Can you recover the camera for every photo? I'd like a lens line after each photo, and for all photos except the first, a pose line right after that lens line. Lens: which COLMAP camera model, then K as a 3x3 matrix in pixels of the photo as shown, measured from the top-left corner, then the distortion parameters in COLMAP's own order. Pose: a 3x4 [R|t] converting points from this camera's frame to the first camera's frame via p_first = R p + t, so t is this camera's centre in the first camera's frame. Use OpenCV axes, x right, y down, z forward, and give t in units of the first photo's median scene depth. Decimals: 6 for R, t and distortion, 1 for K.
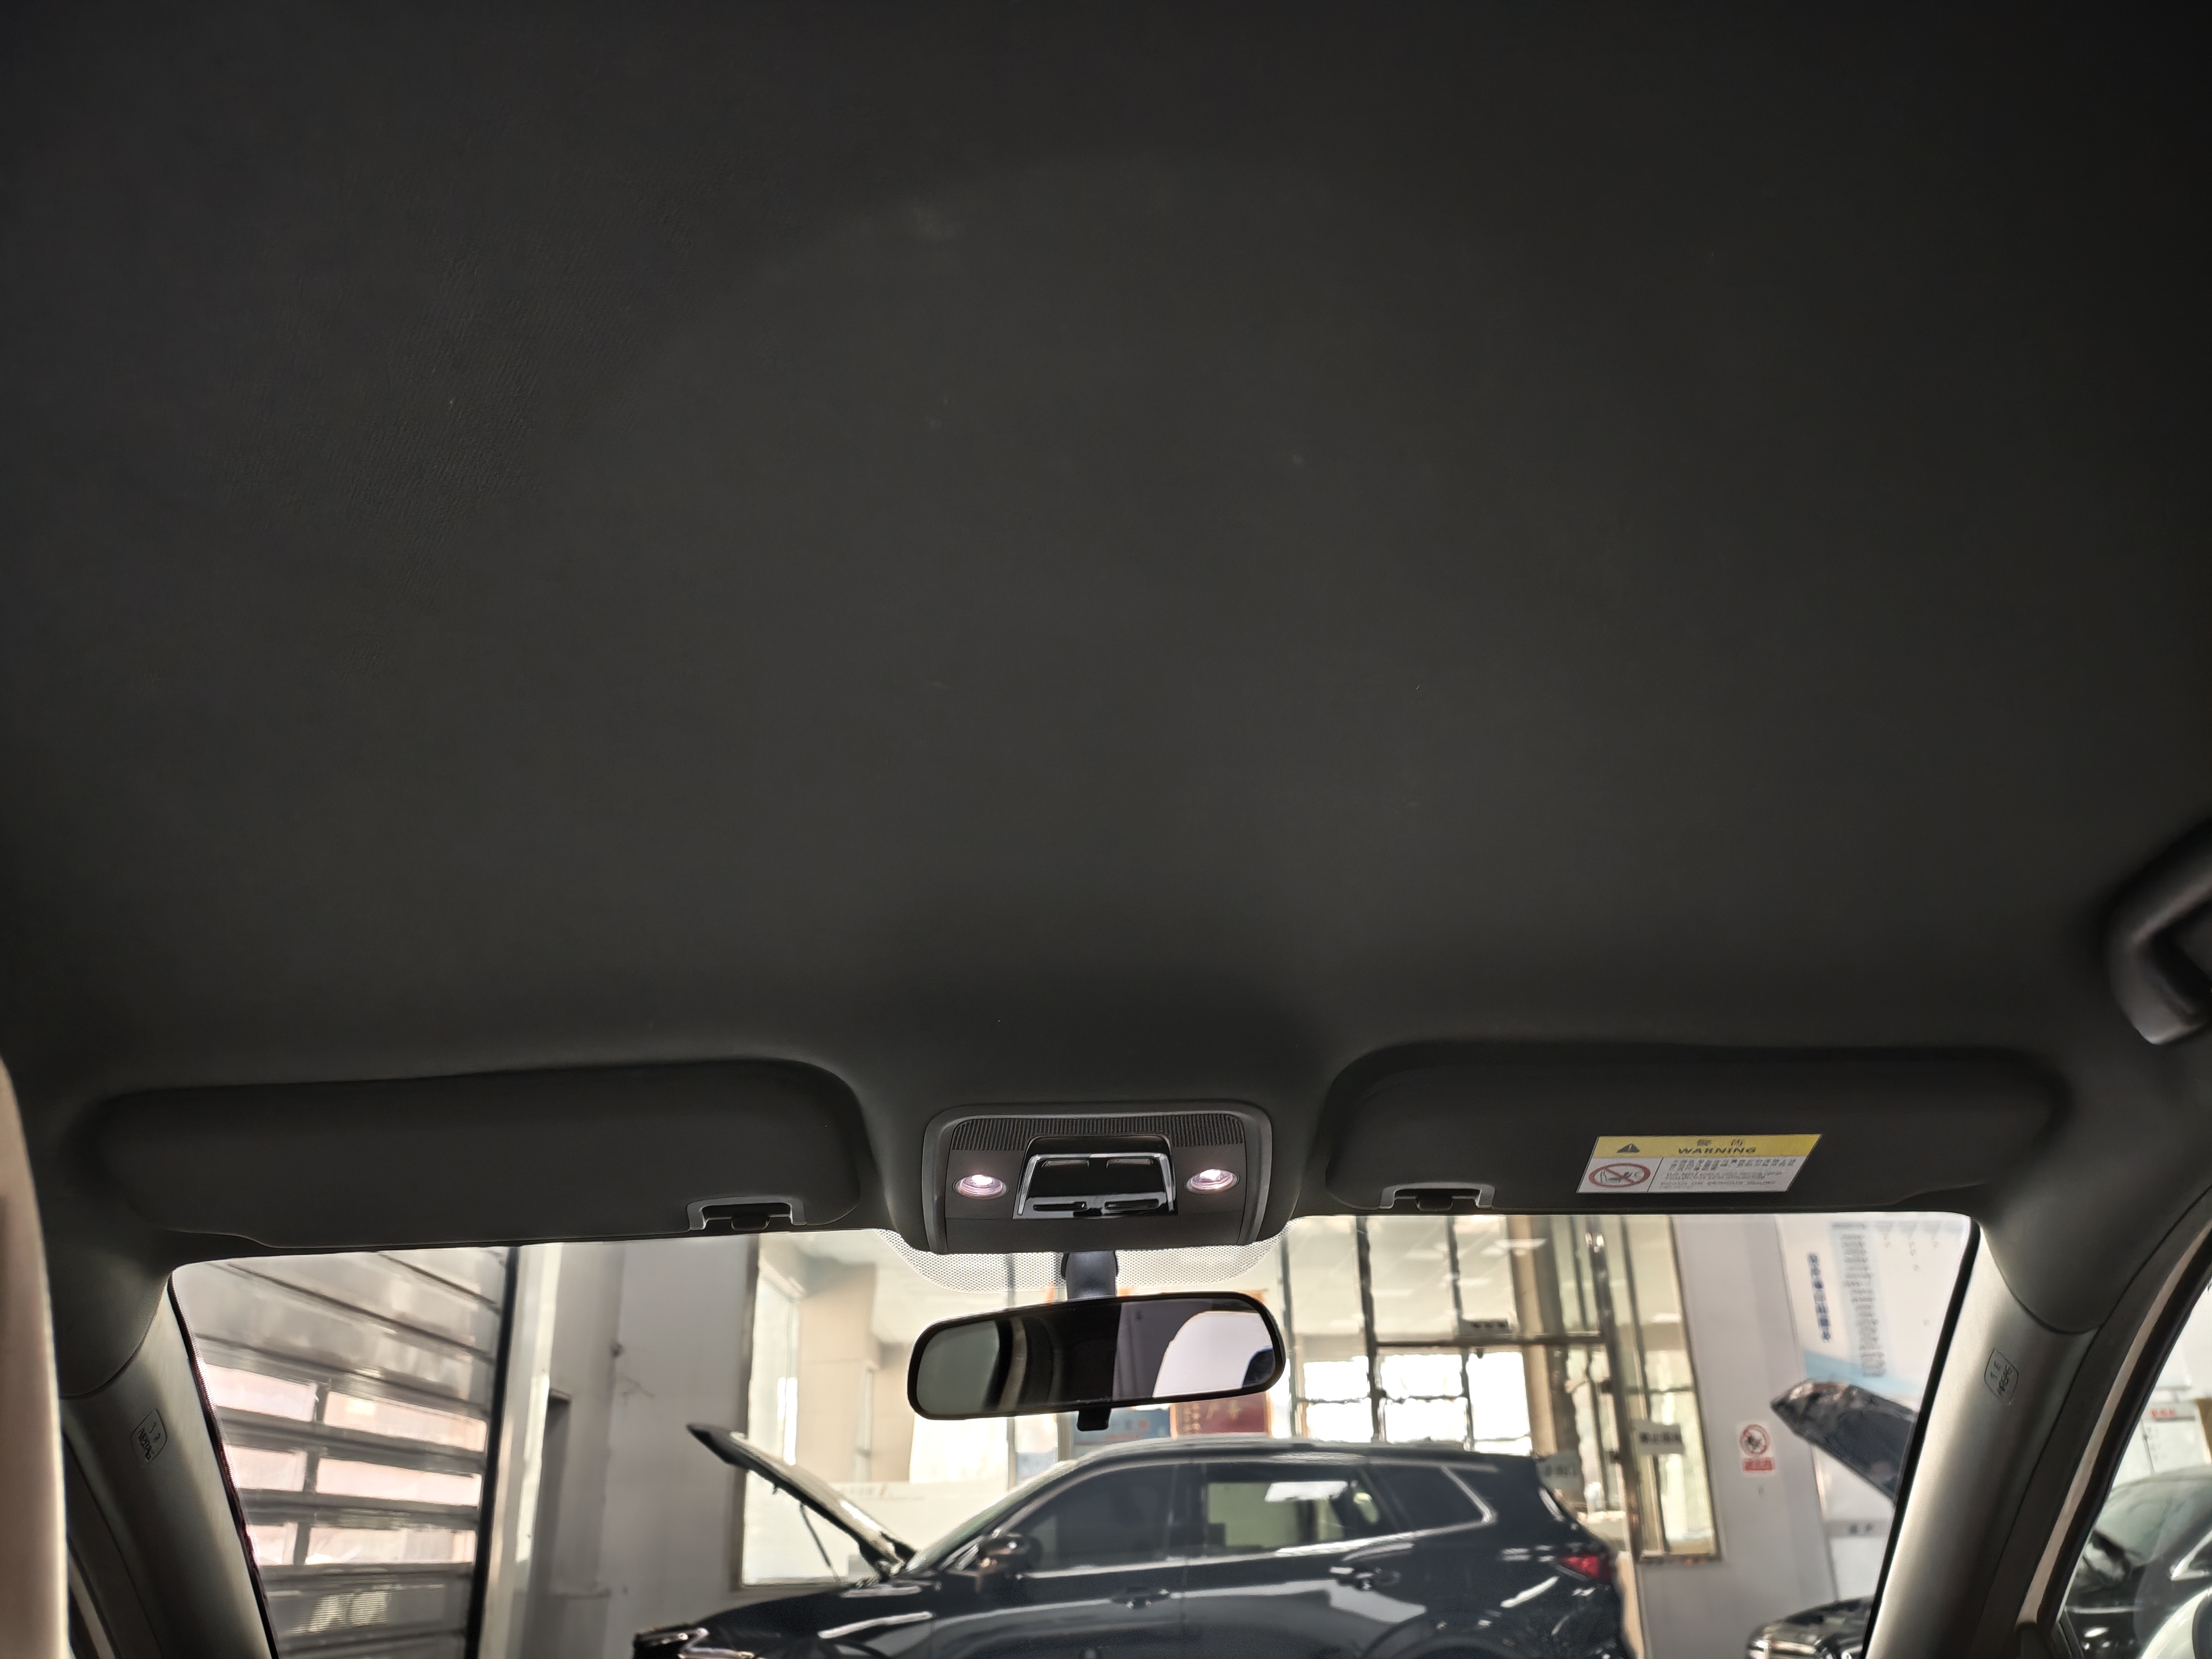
lens RADIAL K [[1714.9, 0, 1119.4], [0, 1714.9, 829.0], [0, 0, 1]] dist [-0.005598, -0.012546]
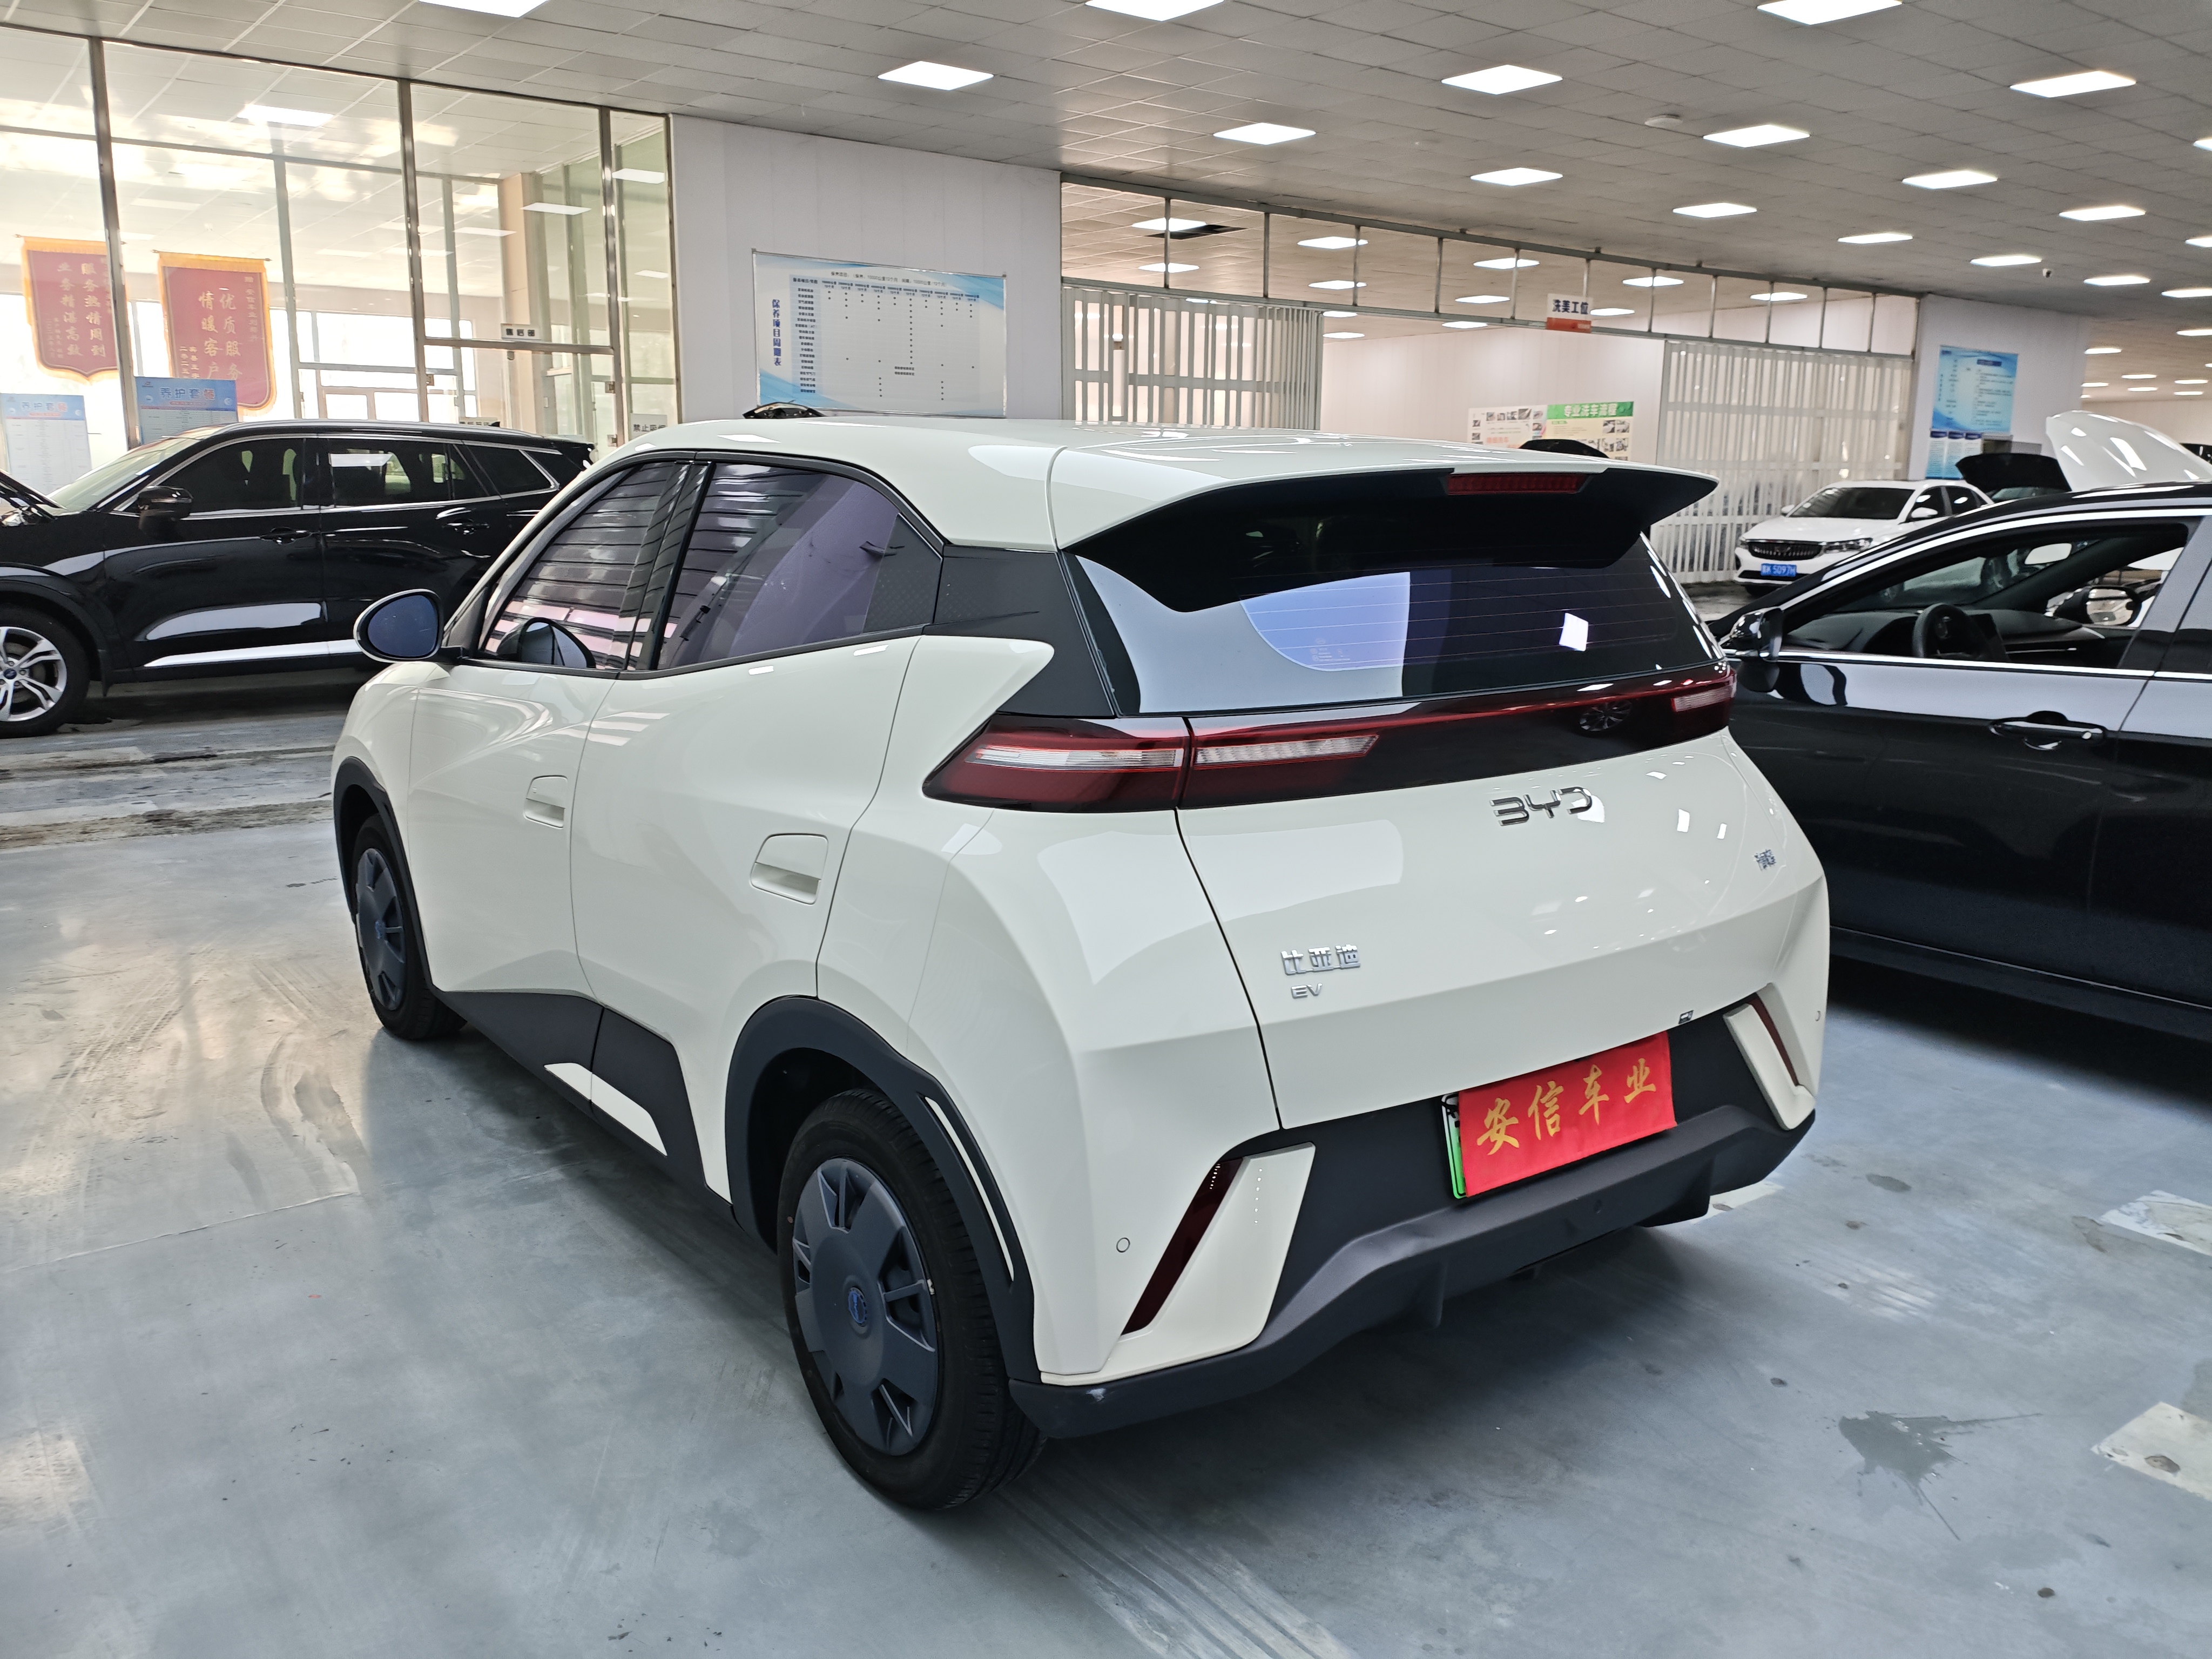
lens RADIAL K [[1696.6, 0, 1125.3], [0, 1696.6, 825.6], [0, 0, 1]] dist [0.038742, -0.083338]
pose [[0.807707, -0.079518, 0.584197, -0.202128], [-0.261559, 0.839692, 0.475925, -0.120931], [-0.528390, -0.537210, 0.657427, -0.247751]]
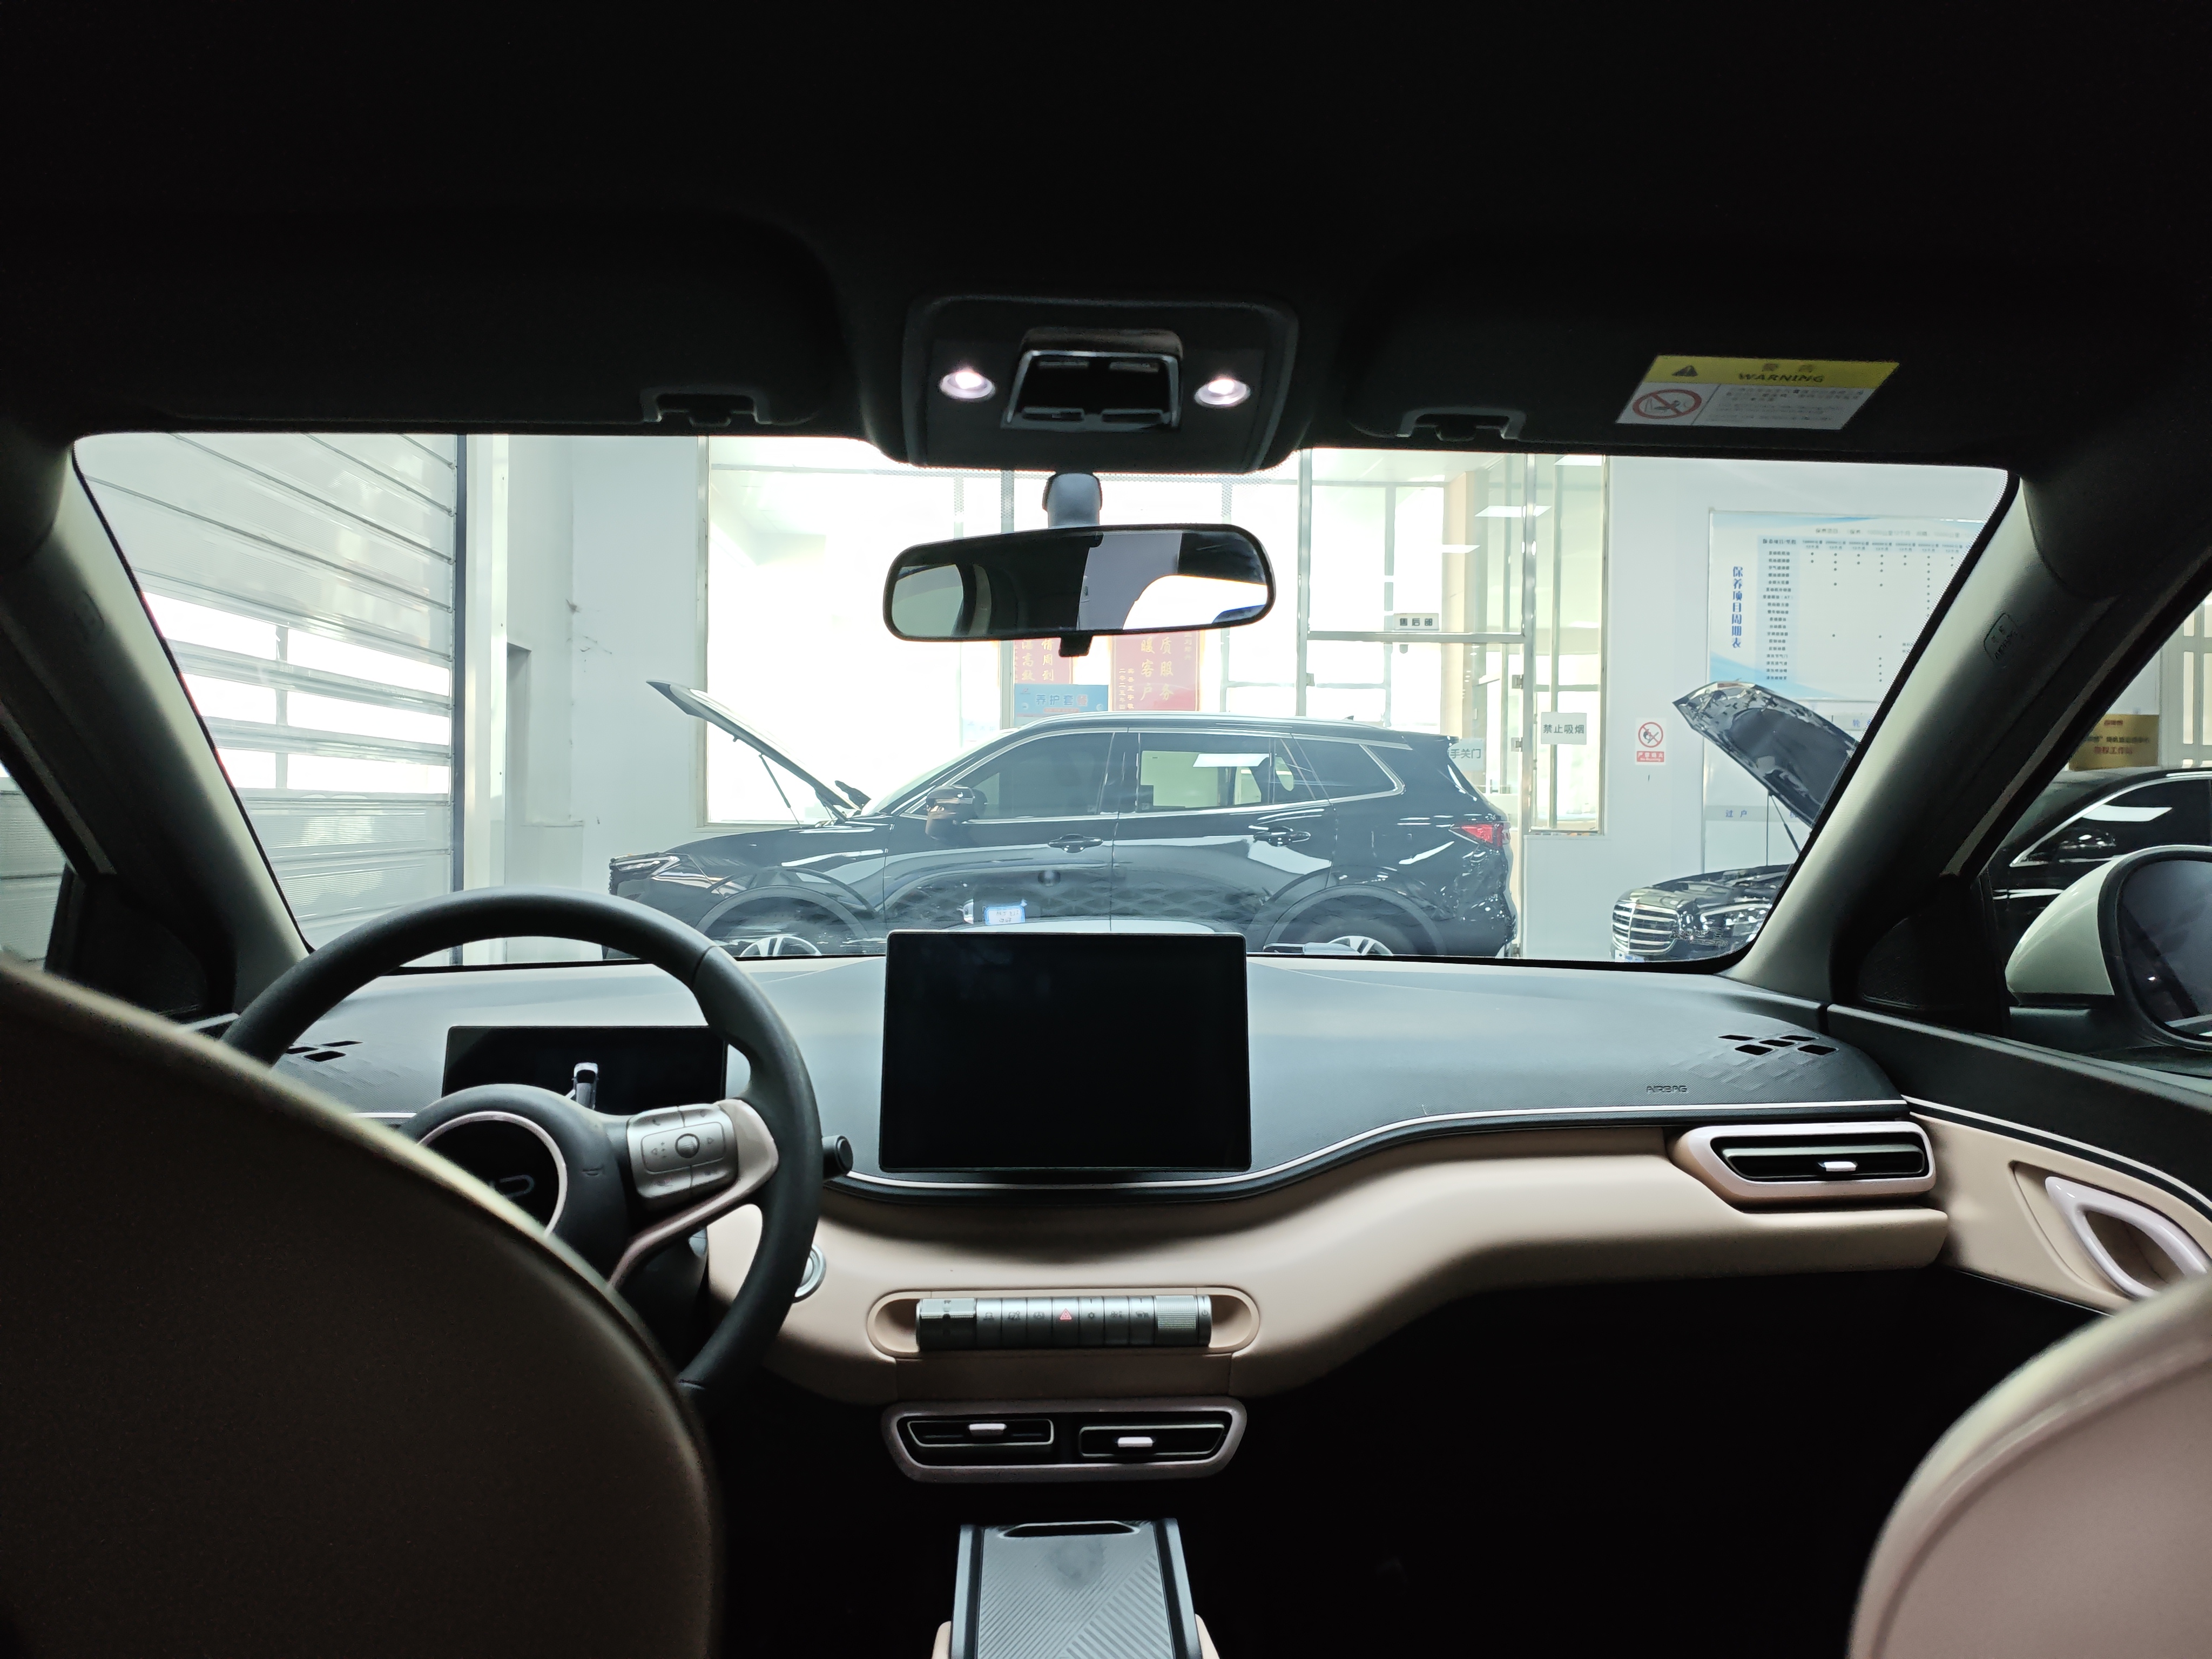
lens RADIAL K [[1675.1, 0, 1118.7], [0, 1675.1, 825.4], [0, 0, 1]] dist [0.116777, -0.253481]
pose [[0.998402, 0.038800, 0.041078, -0.004294], [-0.051887, 0.917379, 0.394618, 0.009226], [-0.022373, -0.396118, 0.917927, 0.011412]]
